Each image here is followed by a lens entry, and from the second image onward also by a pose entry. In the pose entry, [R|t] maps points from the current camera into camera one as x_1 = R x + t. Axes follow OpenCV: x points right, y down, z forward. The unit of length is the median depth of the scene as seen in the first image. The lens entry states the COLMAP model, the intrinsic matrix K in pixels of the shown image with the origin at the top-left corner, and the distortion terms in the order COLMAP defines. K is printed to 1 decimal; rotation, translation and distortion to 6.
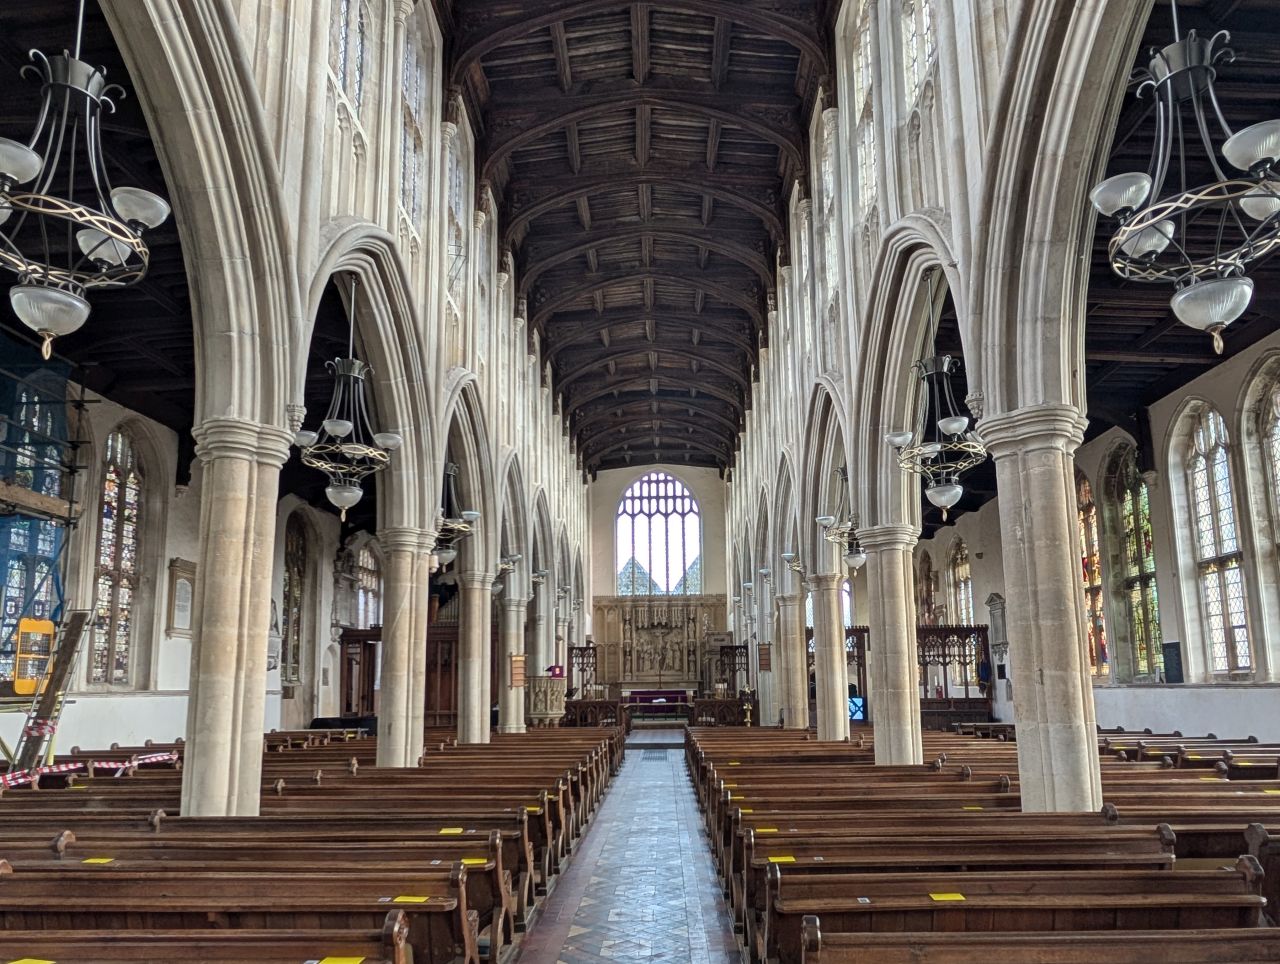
lens RADIAL K [[856.3, 0, 642.6], [0, 856.3, 559.9], [0, 0, 1]] dist [0.000586, -0.003691]
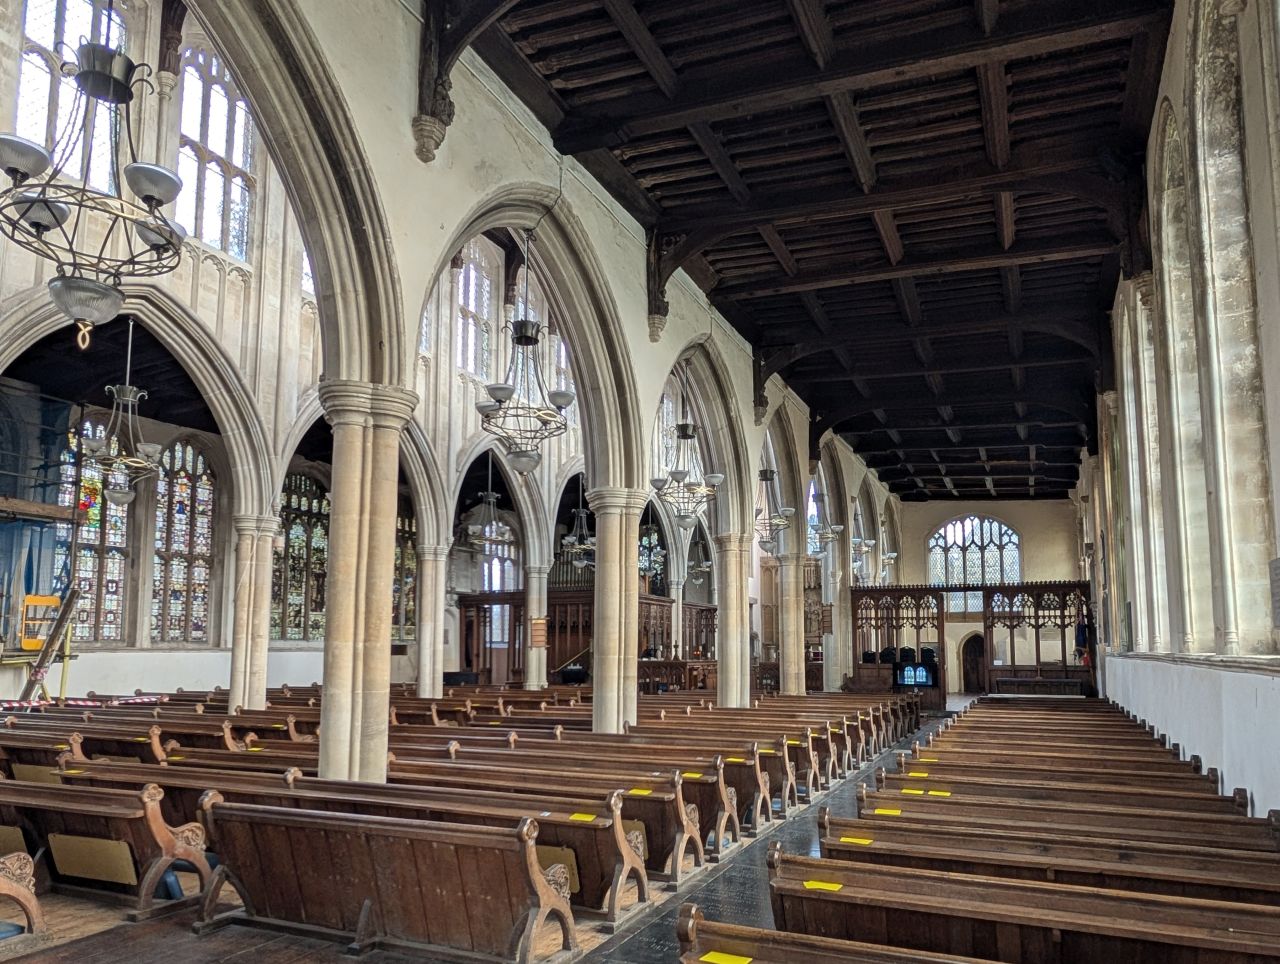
lens RADIAL K [[856.3, 0, 642.6], [0, 856.3, 559.9], [0, 0, 1]] dist [0.000586, -0.003691]
pose [[0.922967, -0.028771, -0.383803, 0.491579], [0.046843, 0.998186, 0.037820, 0.004067], [0.382019, -0.052885, 0.922640, 0.074038]]
